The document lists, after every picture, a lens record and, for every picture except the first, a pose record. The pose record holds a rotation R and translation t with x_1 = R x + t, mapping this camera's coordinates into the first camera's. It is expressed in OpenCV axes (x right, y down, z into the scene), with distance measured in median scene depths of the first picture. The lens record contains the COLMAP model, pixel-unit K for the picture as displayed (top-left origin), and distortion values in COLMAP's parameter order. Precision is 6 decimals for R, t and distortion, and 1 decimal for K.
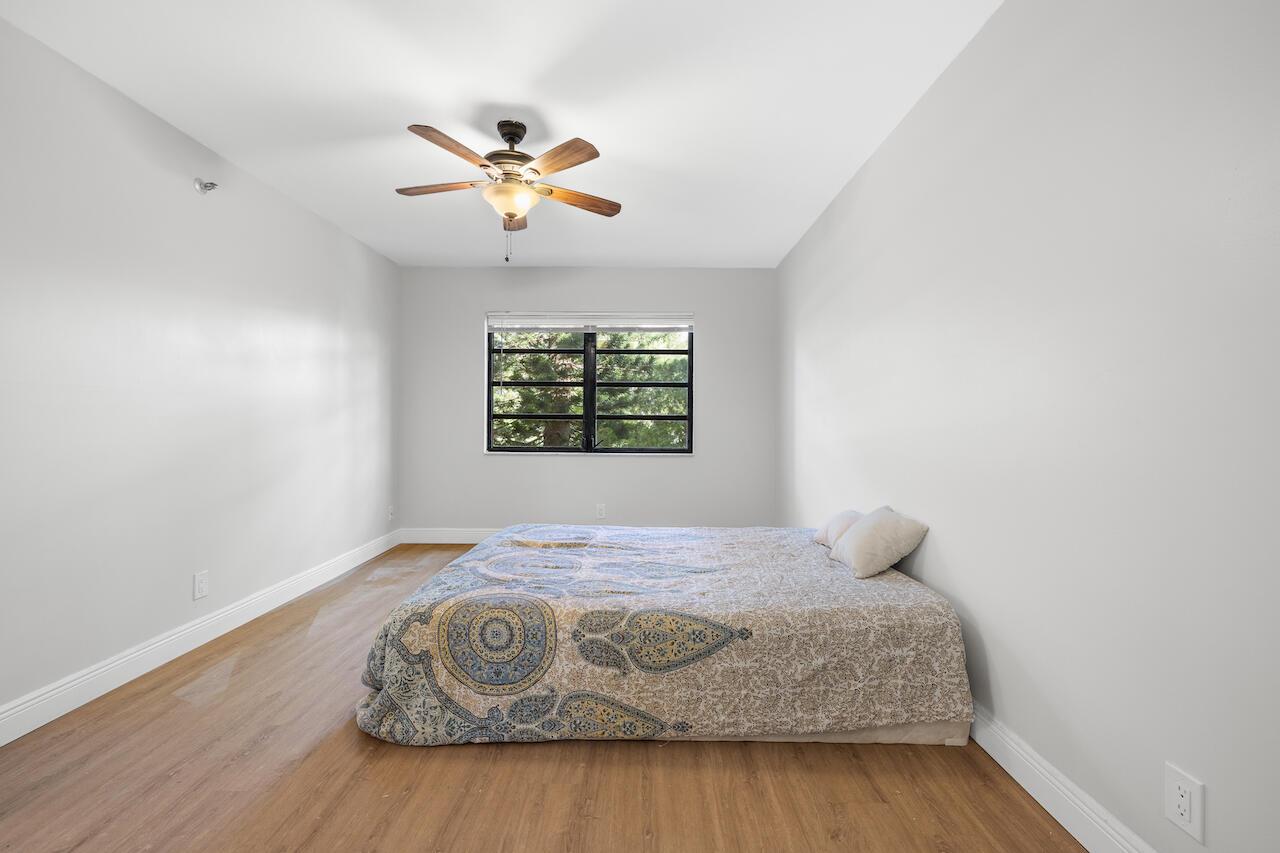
lens RADIAL K [[533.7, 0, 637.6], [0, 533.7, 425.1], [0, 0, 1]] dist [-0.002000, -0.000338]
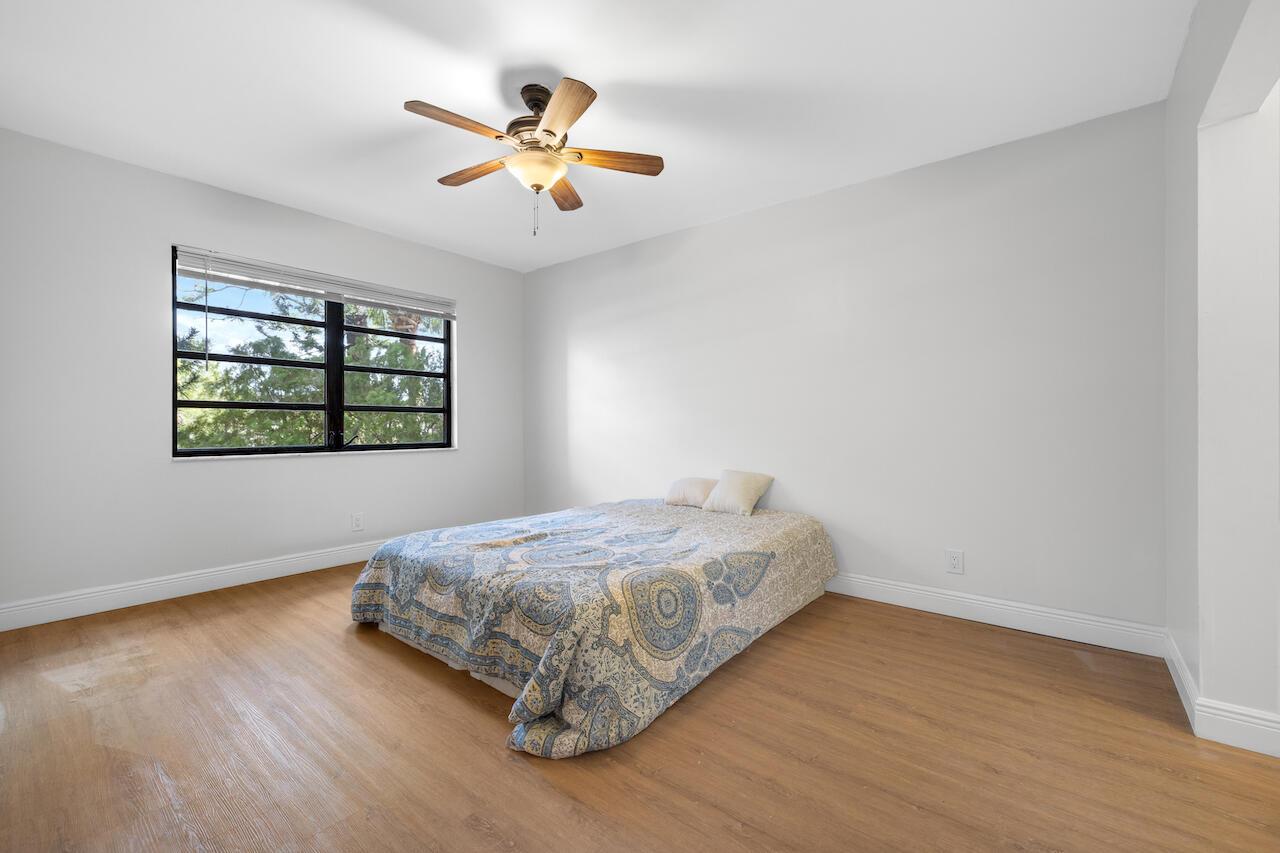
lens RADIAL K [[533.7, 0, 636.2], [0, 533.7, 423.3], [0, 0, 1]] dist [-0.002000, -0.000338]
pose [[0.622702, -0.005998, 0.782436, -1.159219], [0.005610, 0.999979, 0.003200, 0.024390], [-0.782439, 0.002397, 0.622722, 0.380016]]
